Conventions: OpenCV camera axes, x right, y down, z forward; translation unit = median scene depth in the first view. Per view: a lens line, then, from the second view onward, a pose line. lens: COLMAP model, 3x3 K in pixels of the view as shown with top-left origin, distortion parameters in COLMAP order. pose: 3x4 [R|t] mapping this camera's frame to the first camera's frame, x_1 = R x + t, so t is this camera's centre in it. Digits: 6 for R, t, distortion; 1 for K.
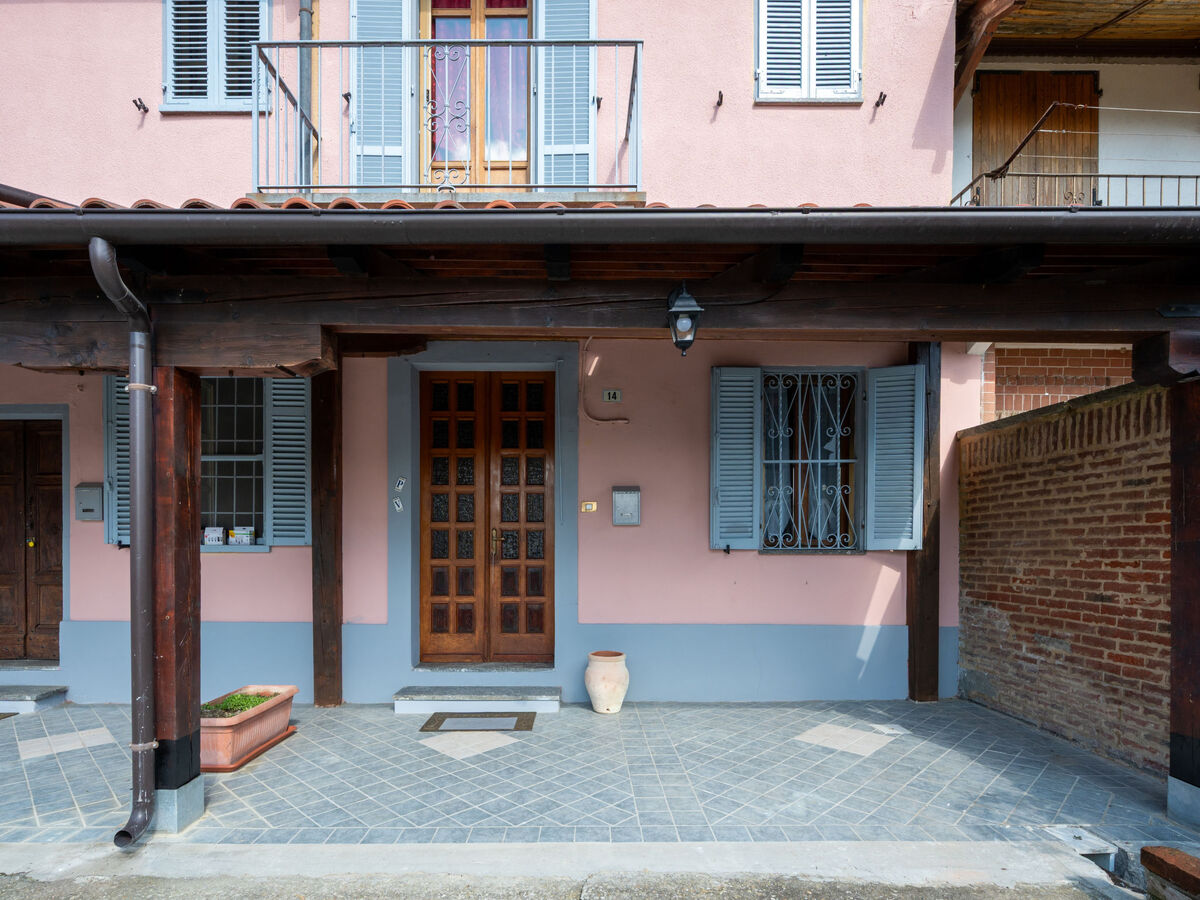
lens RADIAL K [[635.5, 0, 593.8], [0, 635.5, 553.1], [0, 0, 1]] dist [-0.003103, -0.000889]
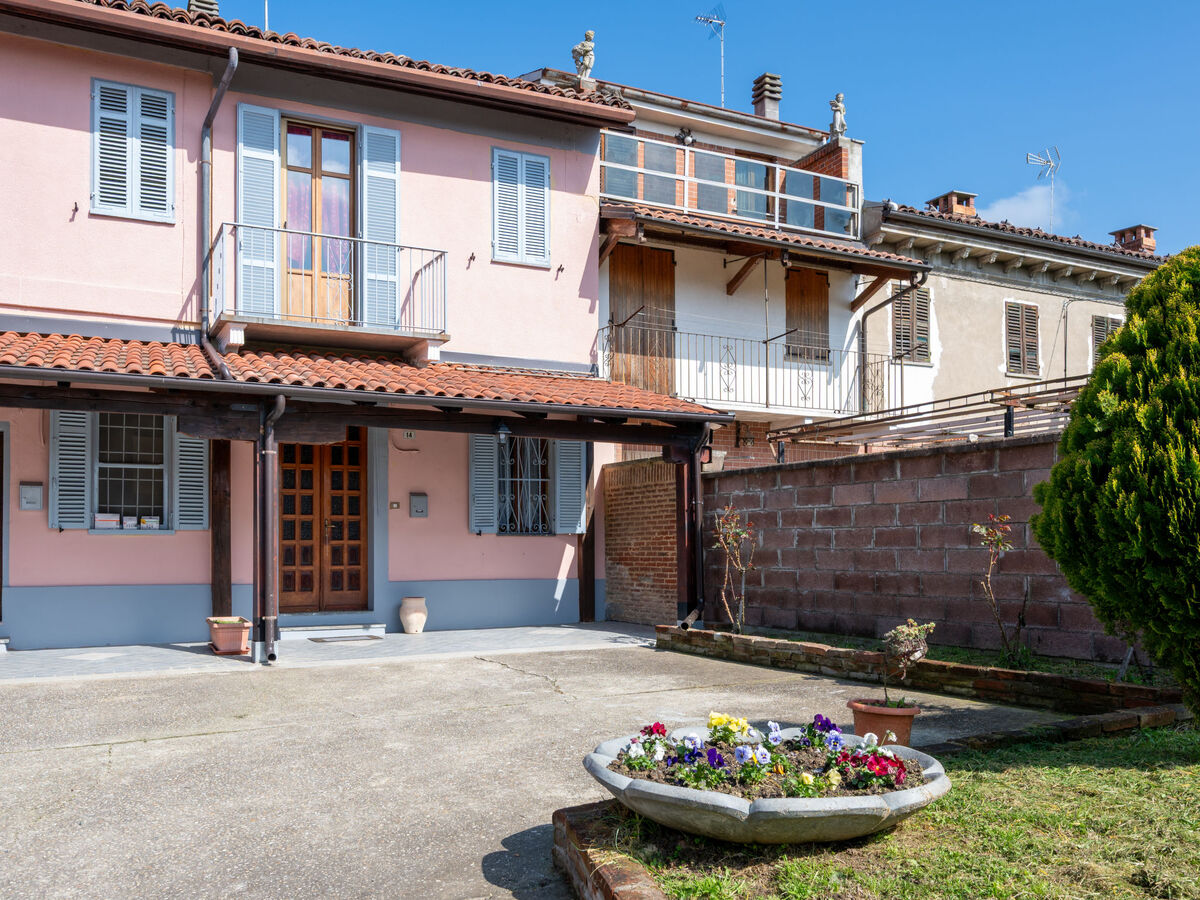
lens RADIAL K [[963.8, 0, 570.4], [0, 963.8, 534.4], [0, 0, 1]] dist [-0.008201, -0.001437]
pose [[0.889361, 0.000410, 0.457206, -0.714782], [0.012633, 0.999596, -0.025469, 0.063775], [-0.457031, 0.028427, 0.888996, -1.305241]]
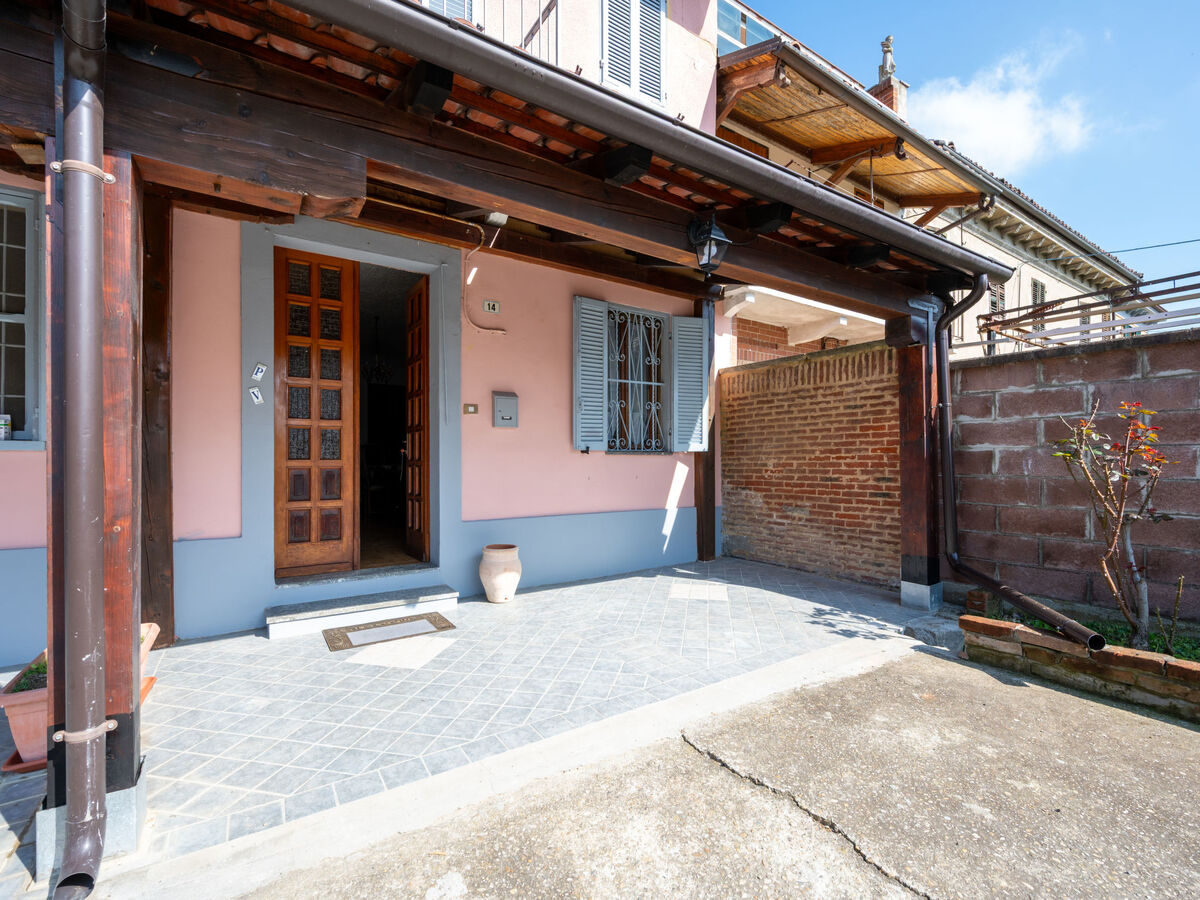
lens RADIAL K [[533.0, 0, 602.3], [0, 533.0, 461.4], [0, 0, 1]] dist [-0.000780, -0.001727]
pose [[0.838477, -0.004865, 0.544915, -0.312262], [0.010984, 0.999908, -0.007973, 0.023357], [-0.544826, 0.012670, 0.838453, 0.147639]]
